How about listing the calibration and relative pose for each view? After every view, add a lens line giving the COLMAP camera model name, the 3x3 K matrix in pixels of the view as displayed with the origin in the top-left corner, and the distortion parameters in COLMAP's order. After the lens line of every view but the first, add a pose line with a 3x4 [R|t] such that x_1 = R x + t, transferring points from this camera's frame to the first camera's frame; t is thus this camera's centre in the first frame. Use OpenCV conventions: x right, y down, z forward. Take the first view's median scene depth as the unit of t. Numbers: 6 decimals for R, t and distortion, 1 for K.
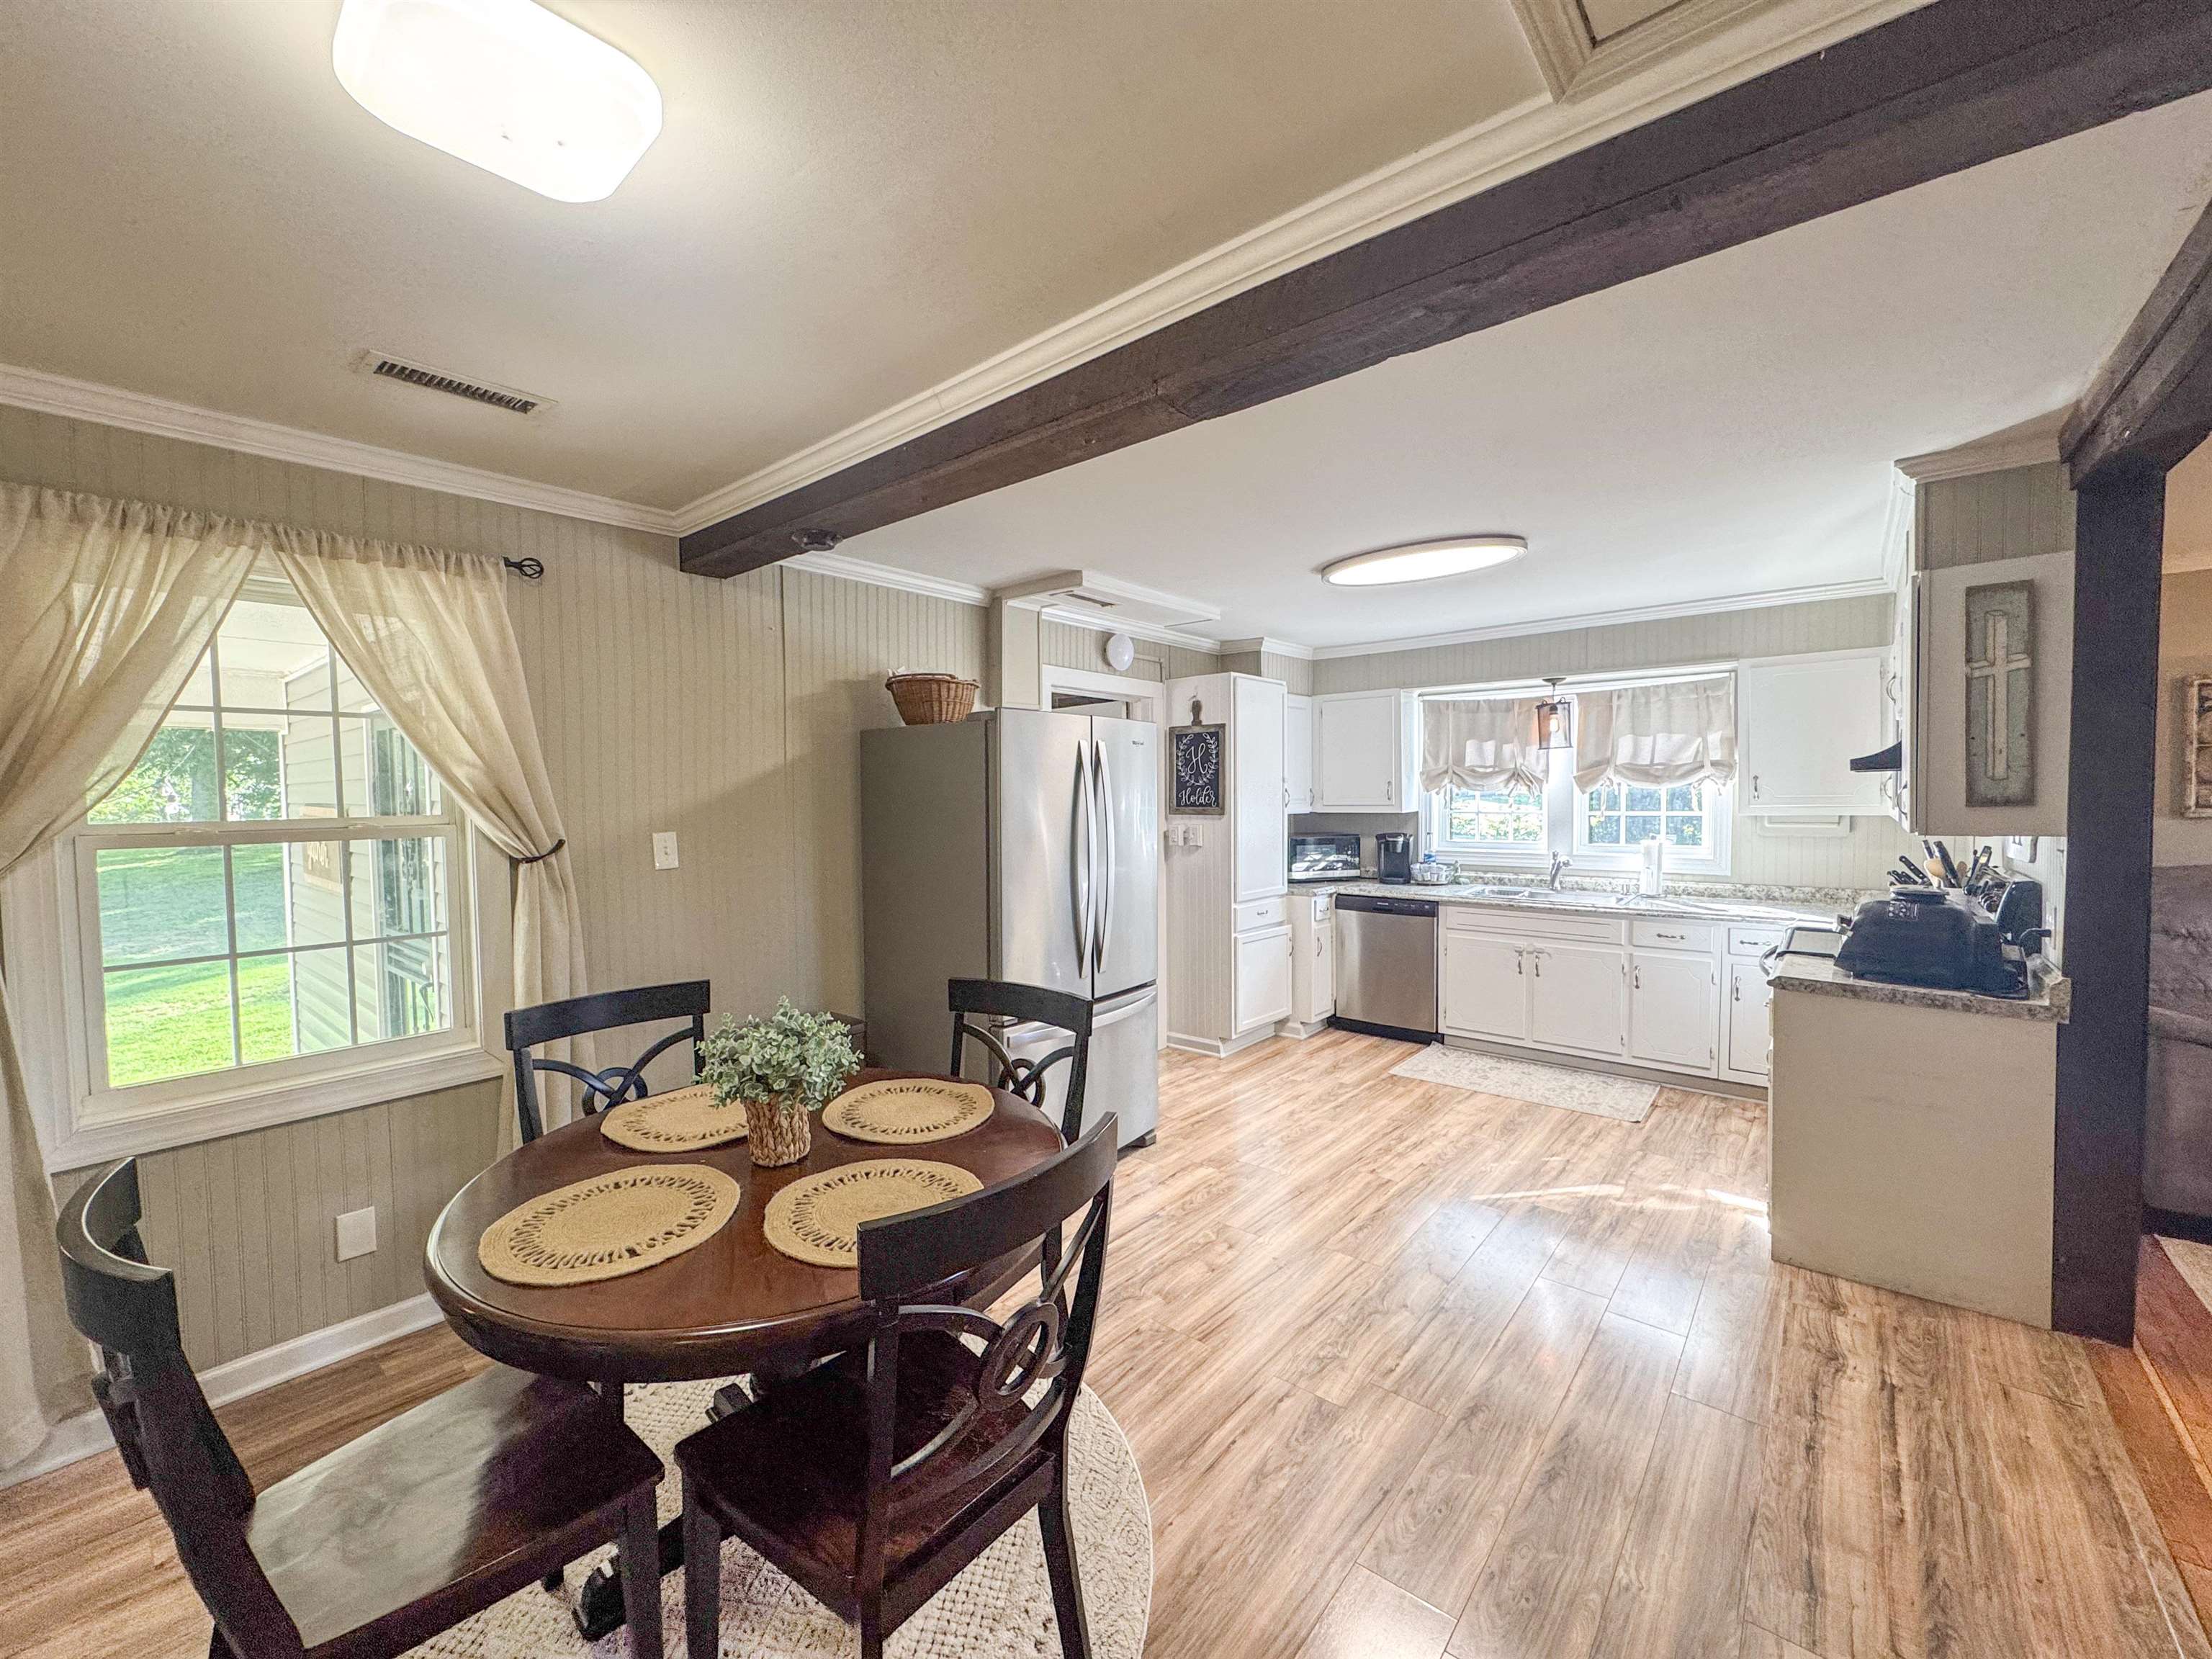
lens RADIAL K [[885.5, 0, 1108.5], [0, 885.5, 829.7], [0, 0, 1]] dist [-0.003102, 0.000628]
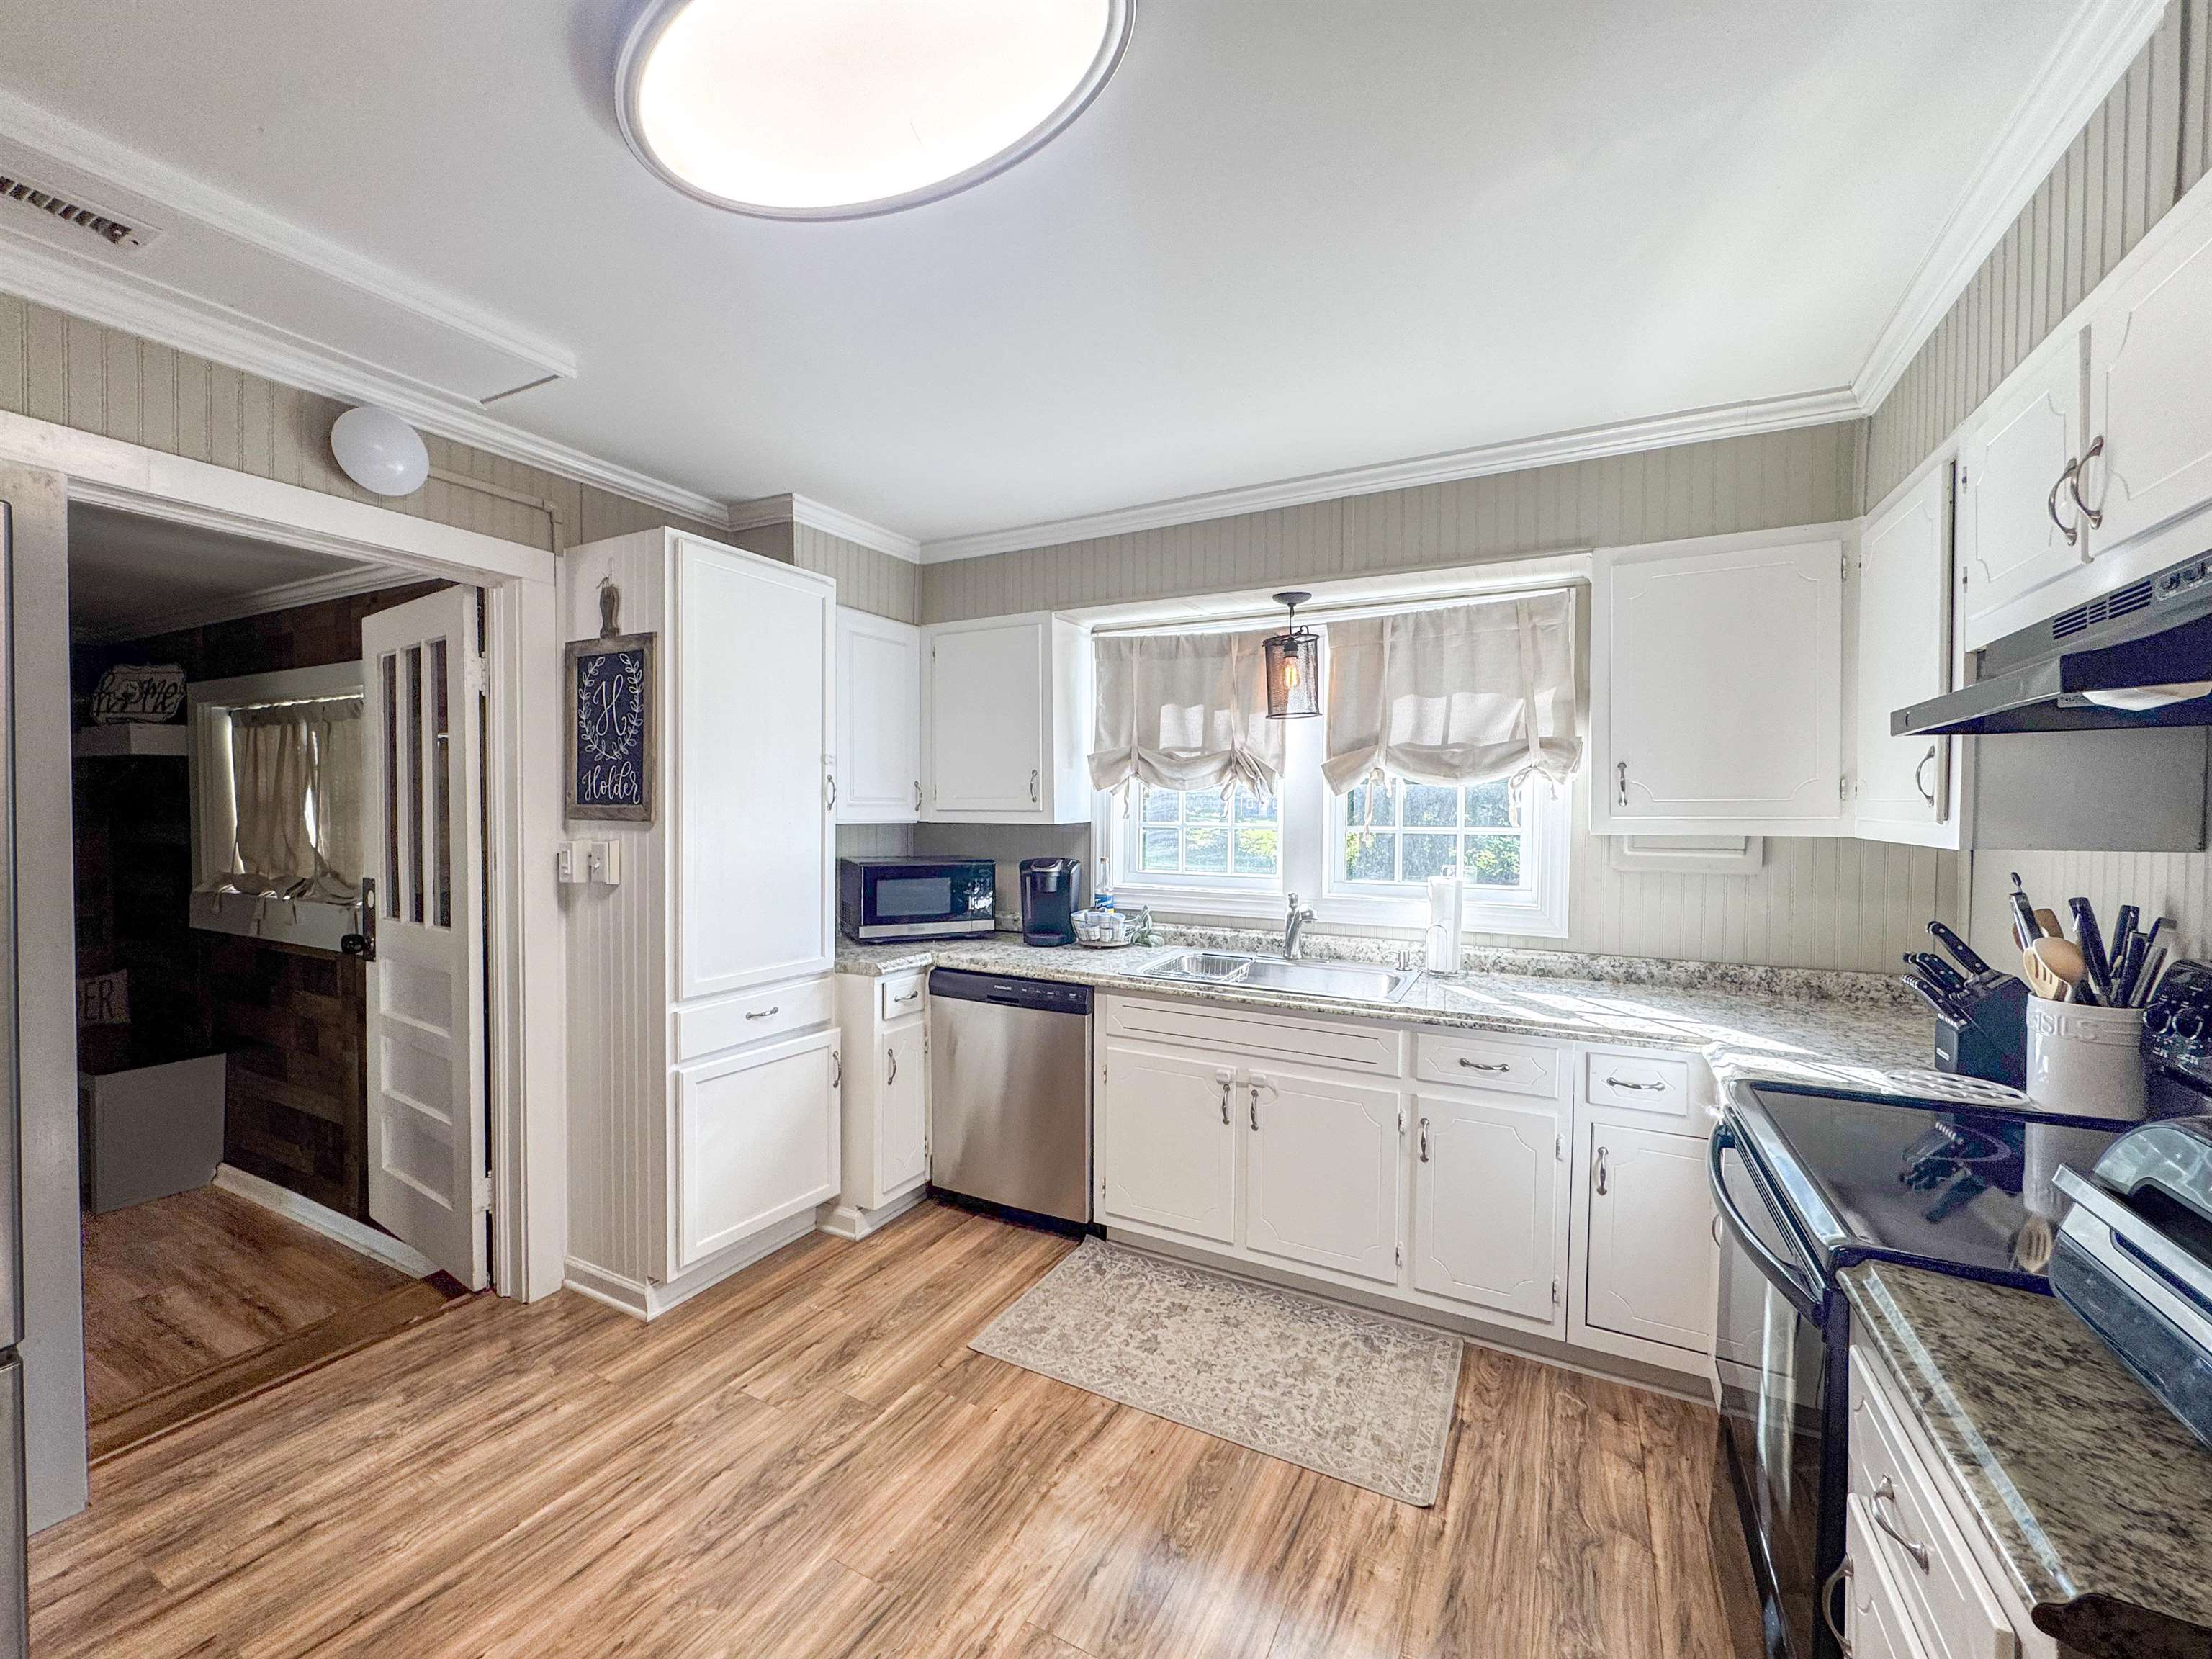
lens RADIAL K [[885.5, 0, 1109.1], [0, 885.5, 826.4], [0, 0, 1]] dist [-0.003102, 0.000628]
pose [[0.976845, 0.014928, 0.213427, 0.265491], [-0.010007, 0.999659, -0.024119, -0.004384], [-0.213714, 0.021425, 0.976661, 0.462682]]
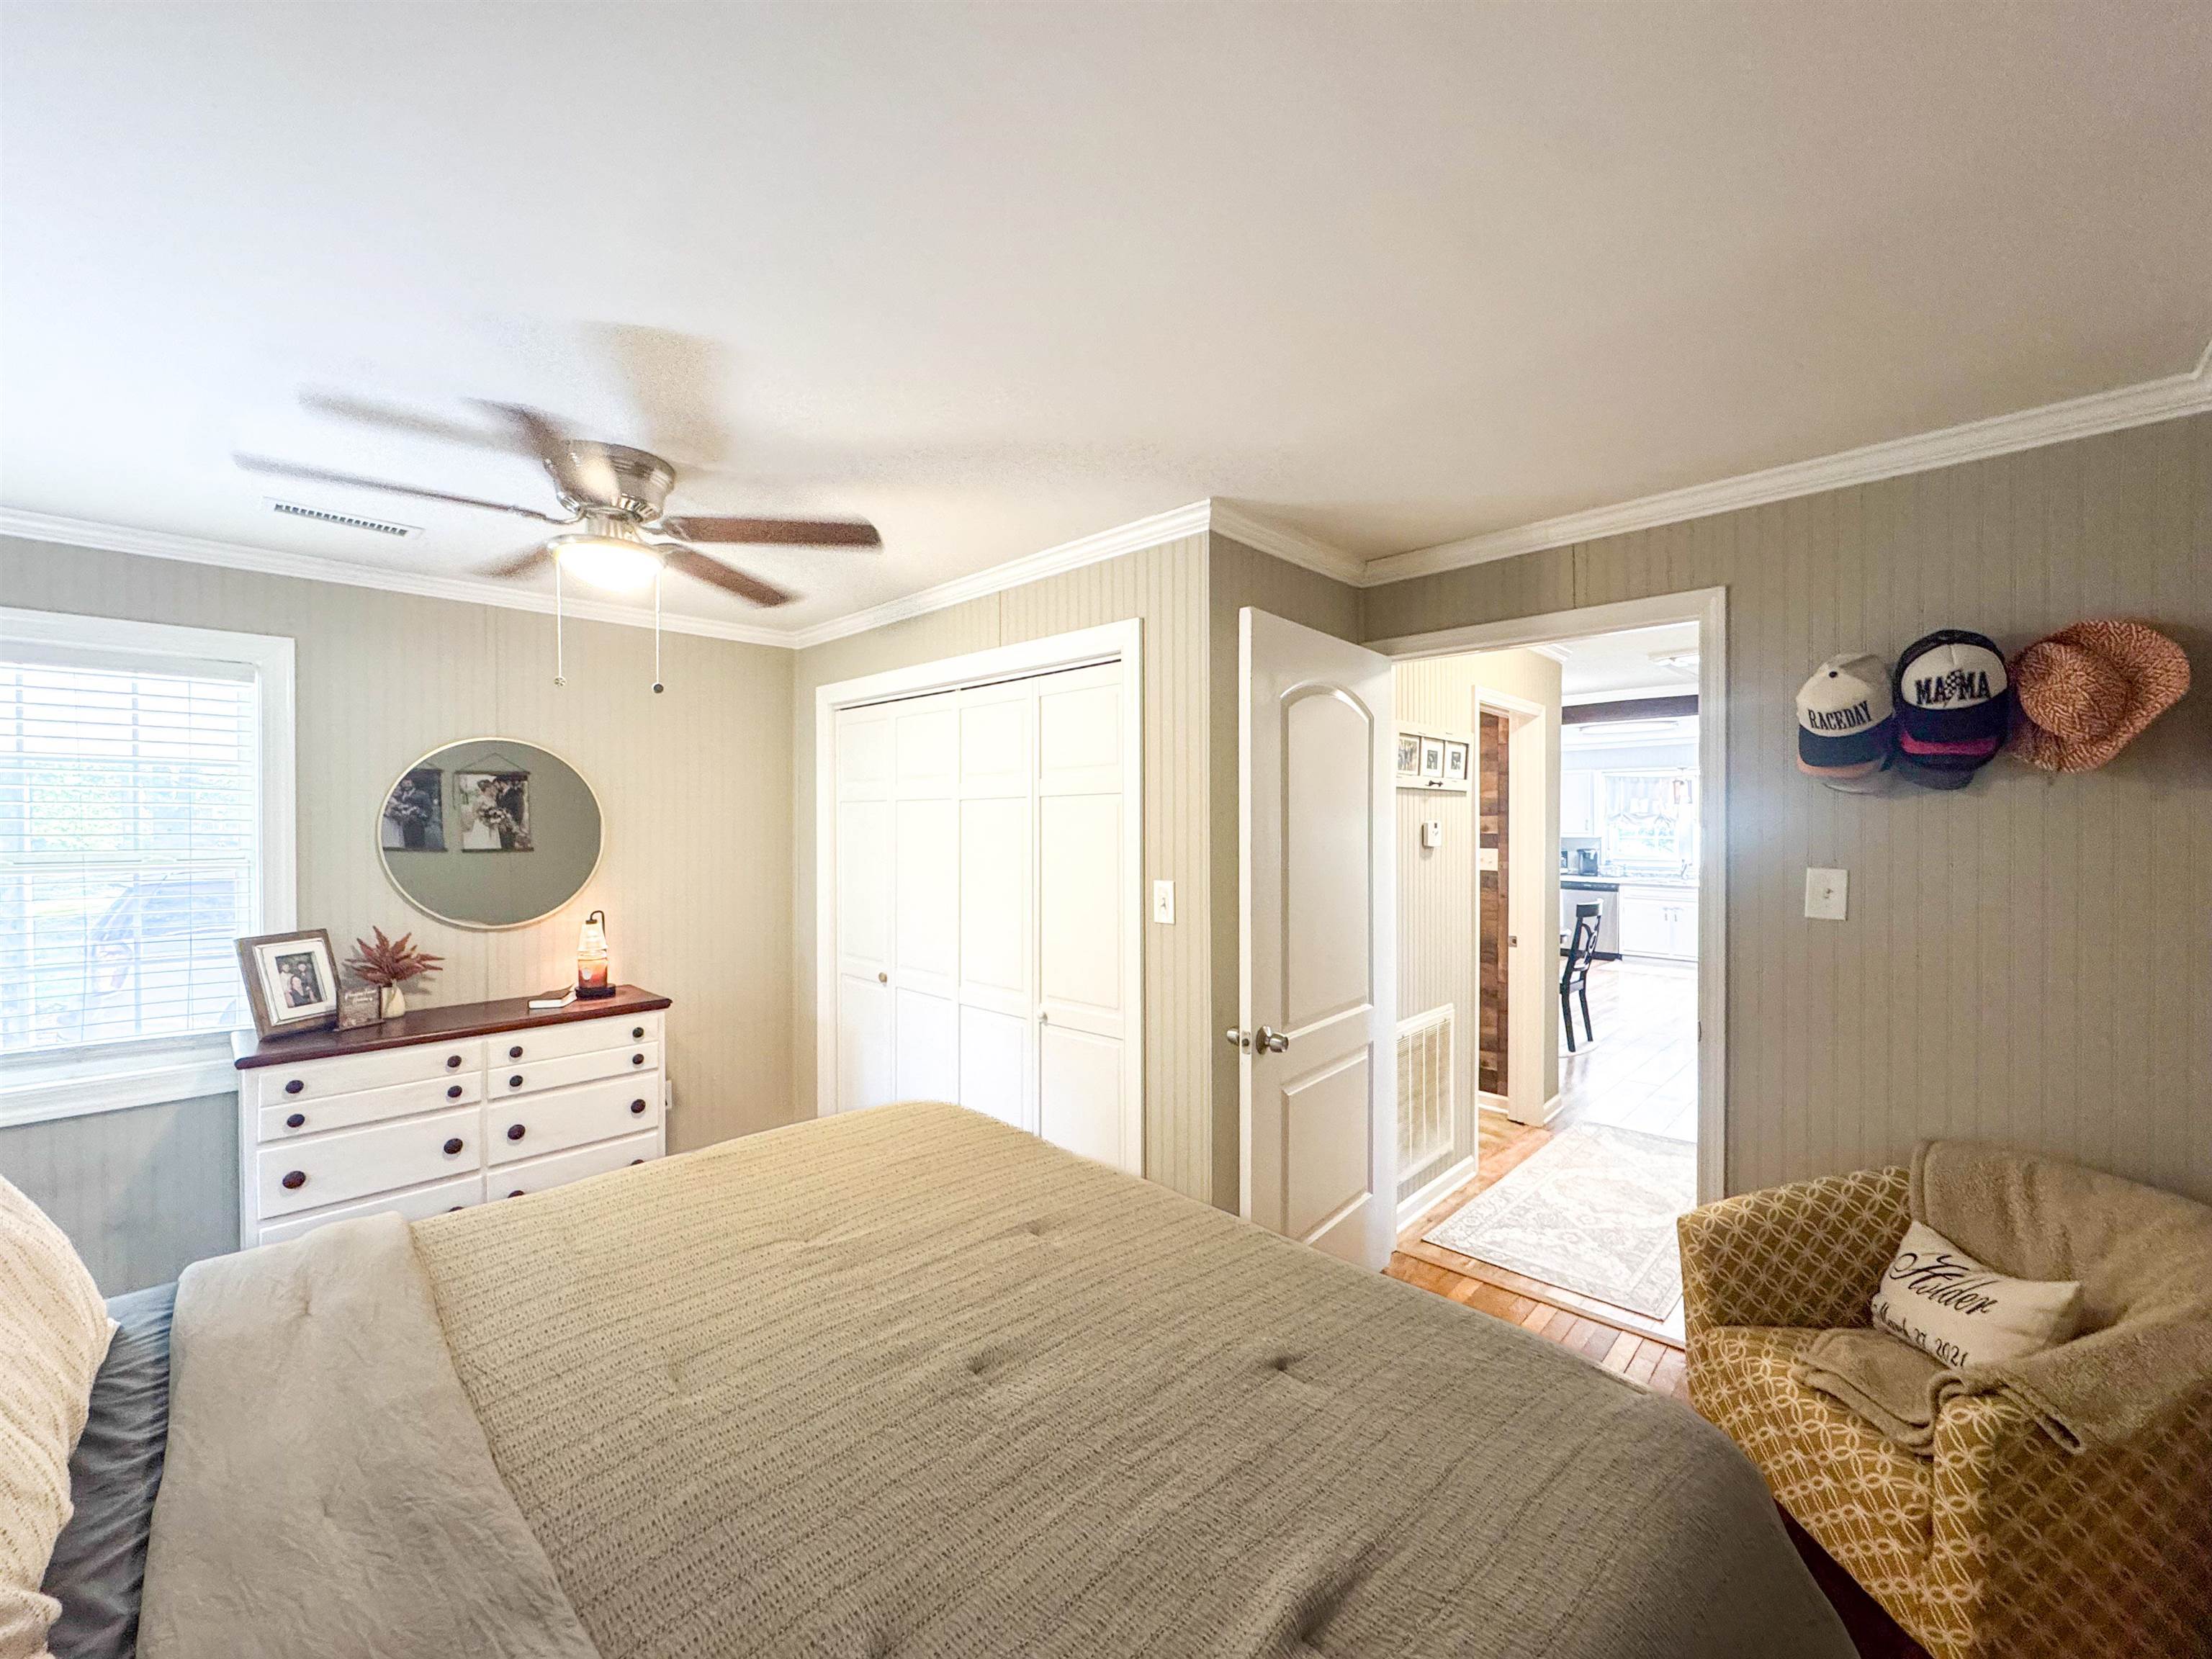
lens RADIAL K [[885.5, 0, 1104.9], [0, 885.5, 826.6], [0, 0, 1]] dist [-0.003102, 0.000628]
pose [[0.996758, 0.017541, -0.078516, -0.588088], [-0.020185, 0.999251, -0.033012, 0.043873], [0.077878, 0.034490, 0.996366, -0.995762]]
